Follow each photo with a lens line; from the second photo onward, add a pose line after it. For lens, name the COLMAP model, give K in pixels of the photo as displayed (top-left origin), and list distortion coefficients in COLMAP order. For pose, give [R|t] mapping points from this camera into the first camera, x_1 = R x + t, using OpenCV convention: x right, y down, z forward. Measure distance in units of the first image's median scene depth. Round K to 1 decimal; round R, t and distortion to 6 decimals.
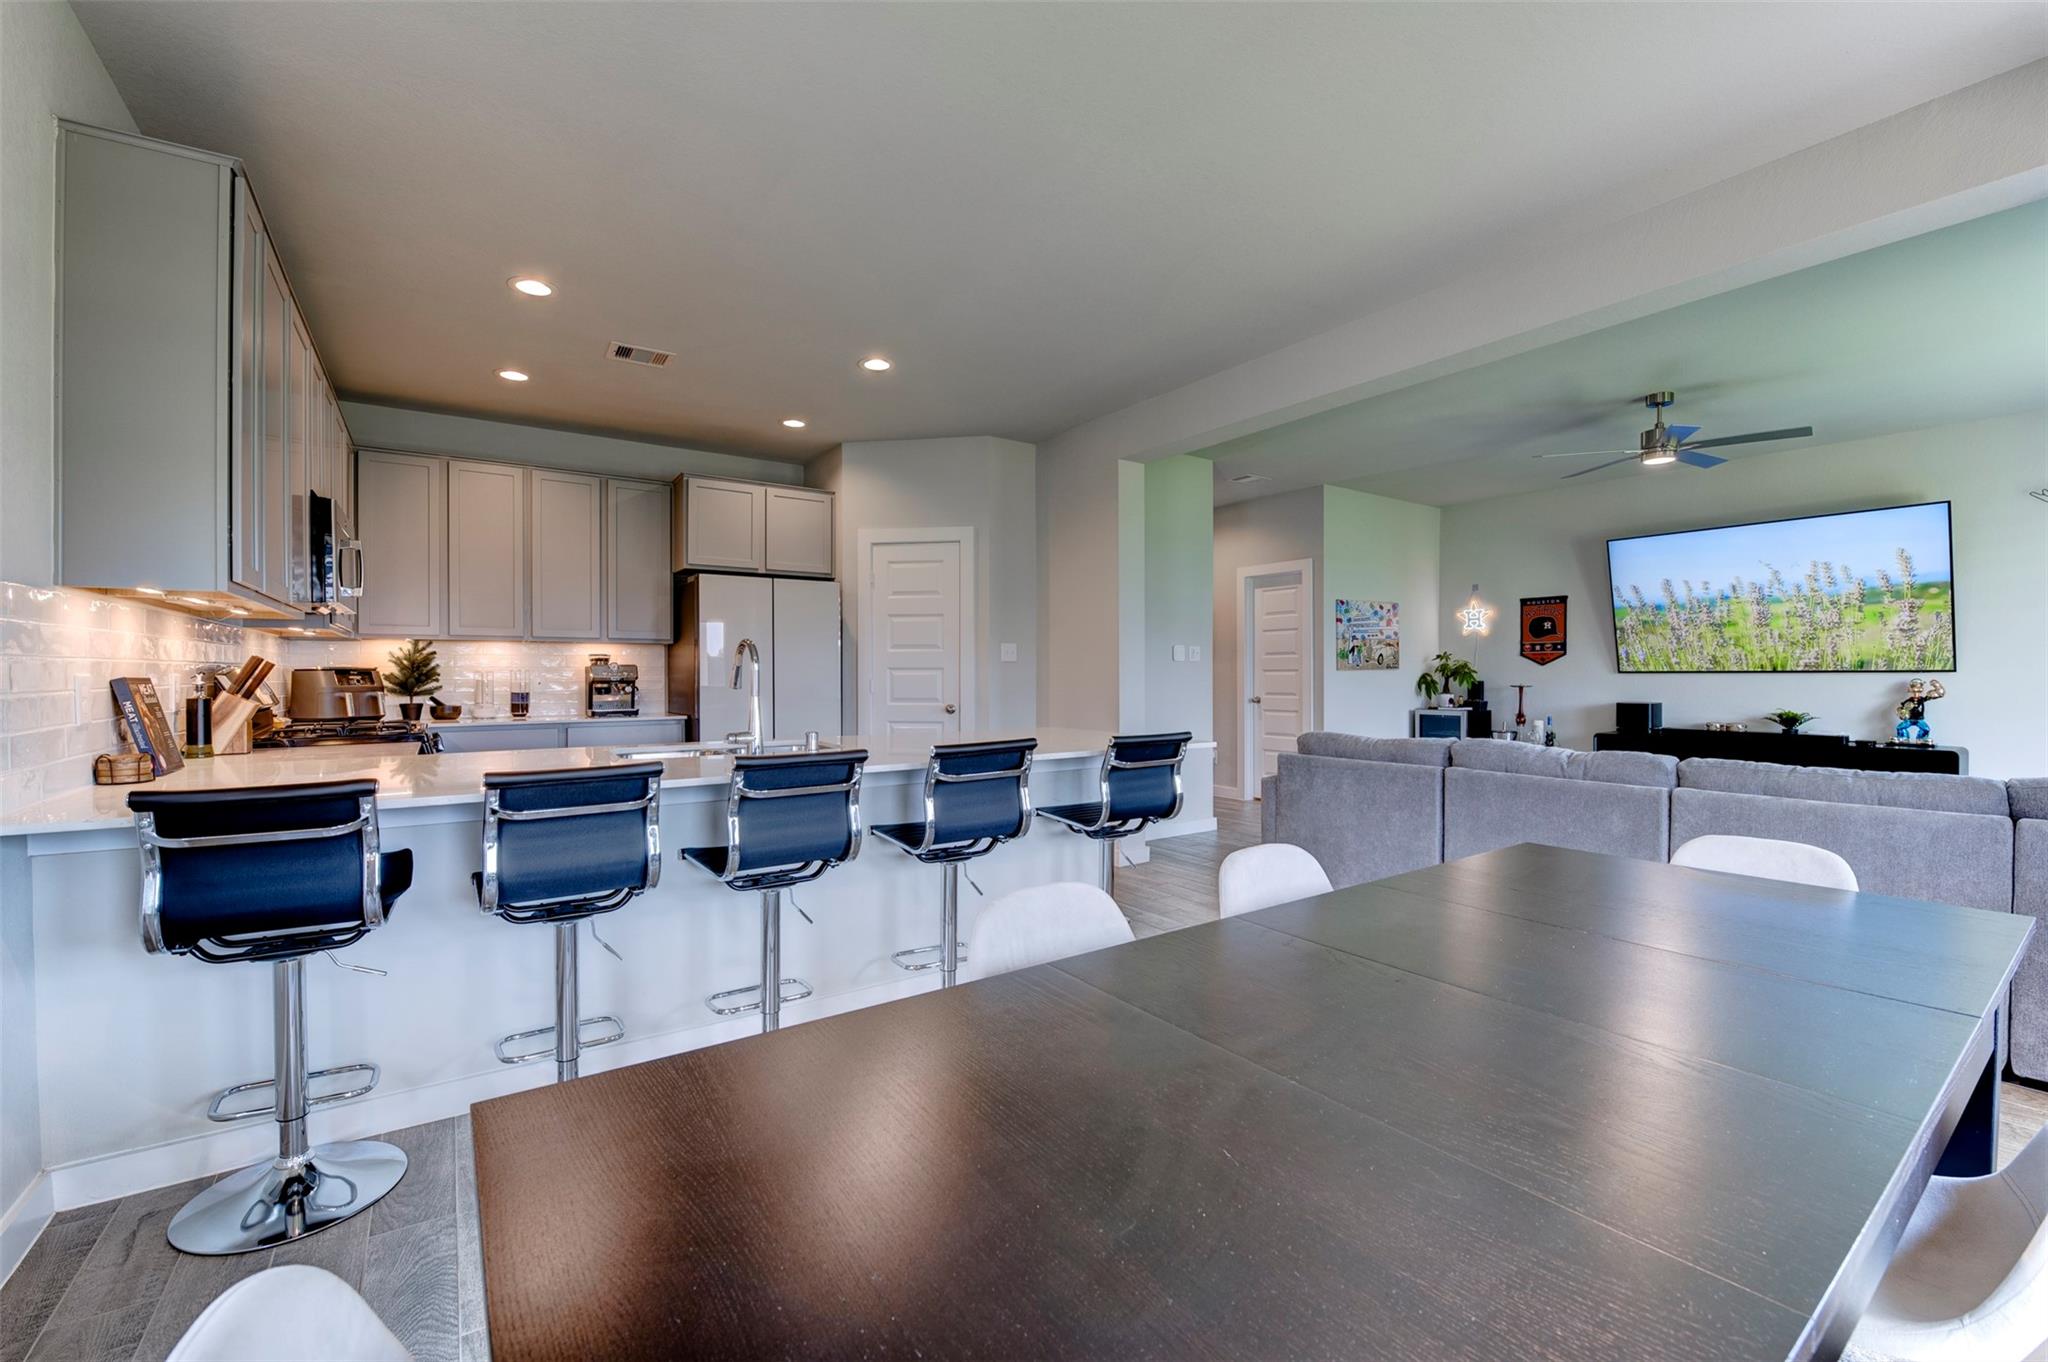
lens RADIAL K [[831.2, 0, 1026.0], [0, 831.2, 679.6], [0, 0, 1]] dist [-0.015754, -0.002200]
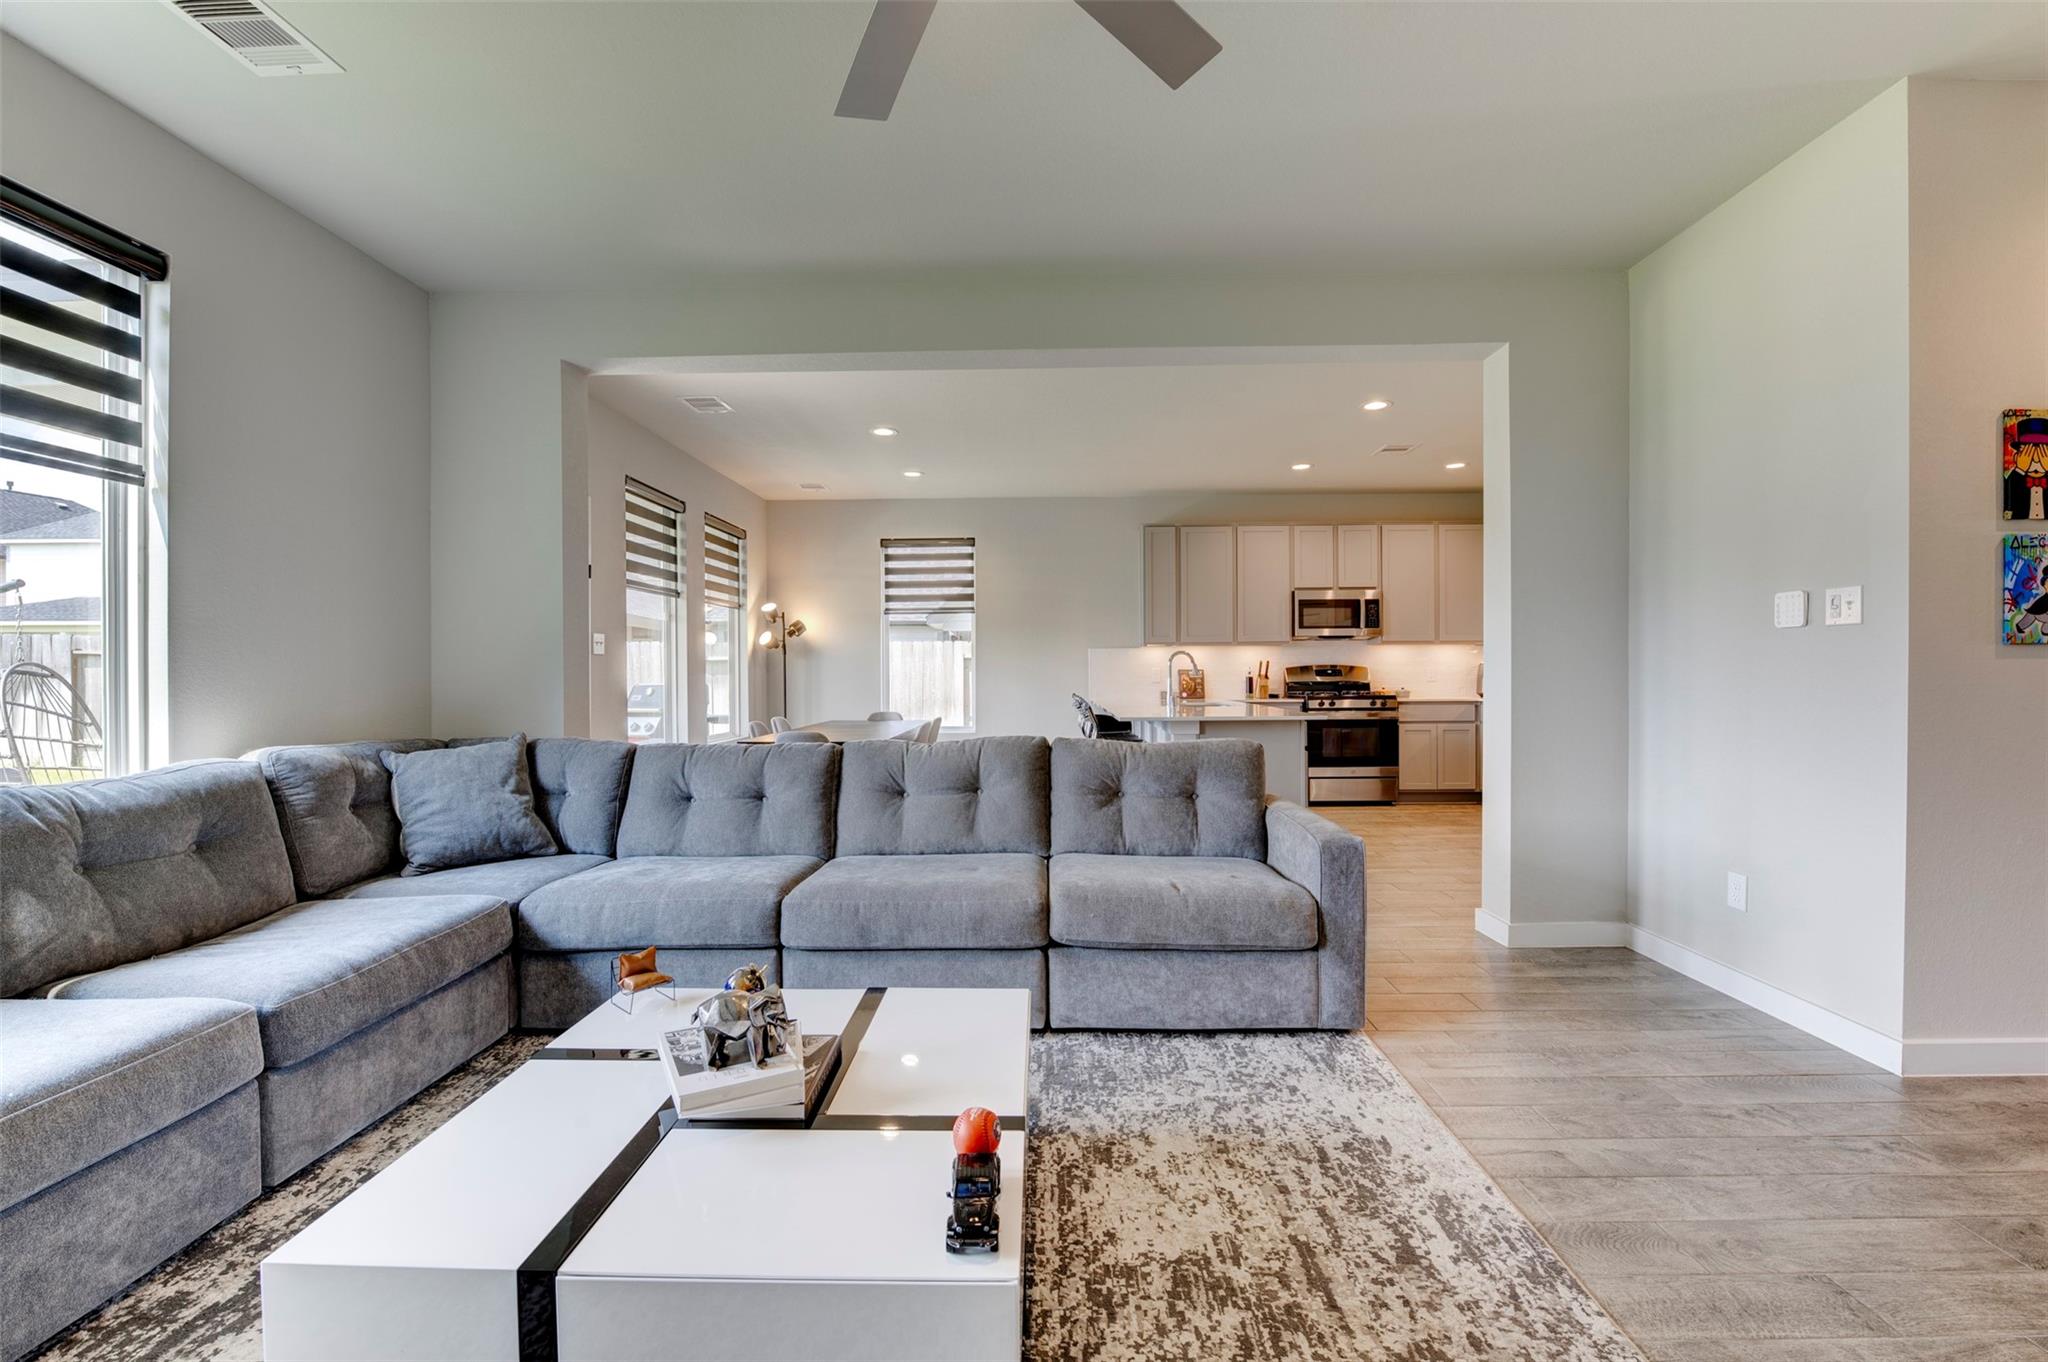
lens RADIAL K [[847.6, 0, 1026.3], [0, 847.6, 679.7], [0, 0, 1]] dist [-0.016262, -0.000442]
pose [[-0.590568, 0.009603, -0.806931, 0.827336], [0.000758, 0.999935, 0.011345, 0.000106], [0.806988, 0.006088, -0.590537, 0.988322]]
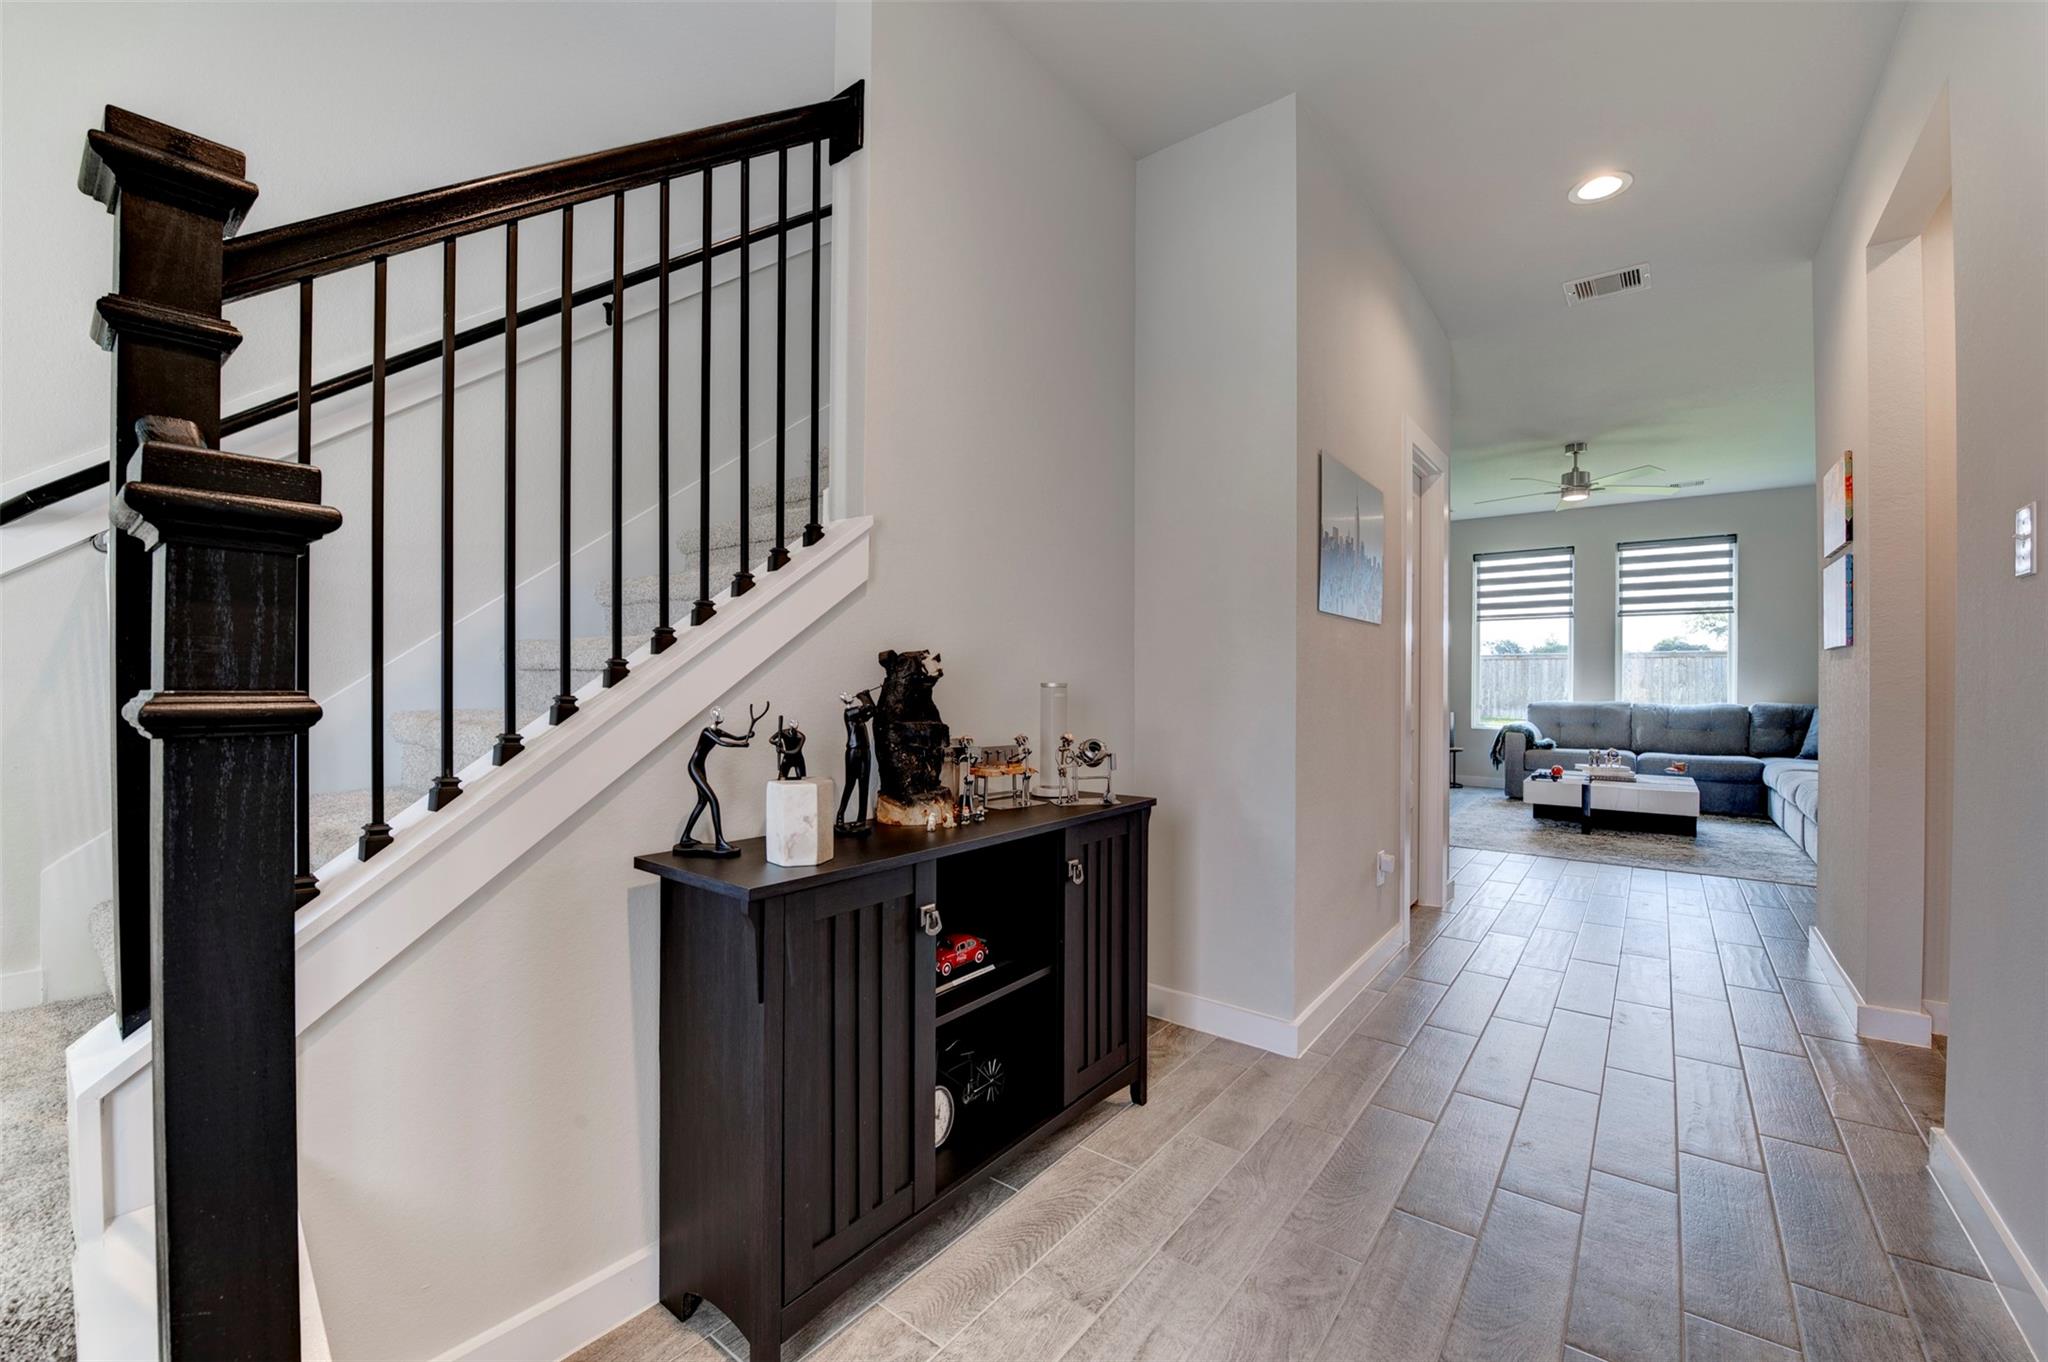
lens RADIAL K [[817.3, 0, 1027.4], [0, 817.3, 681.0], [0, 0, 1]] dist [-0.015293, -0.002637]
pose [[-0.299328, -0.001909, 0.954148, -0.126562], [0.002554, 0.999993, 0.002802, 0.004203], [-0.954147, 0.003275, -0.299321, 1.796762]]
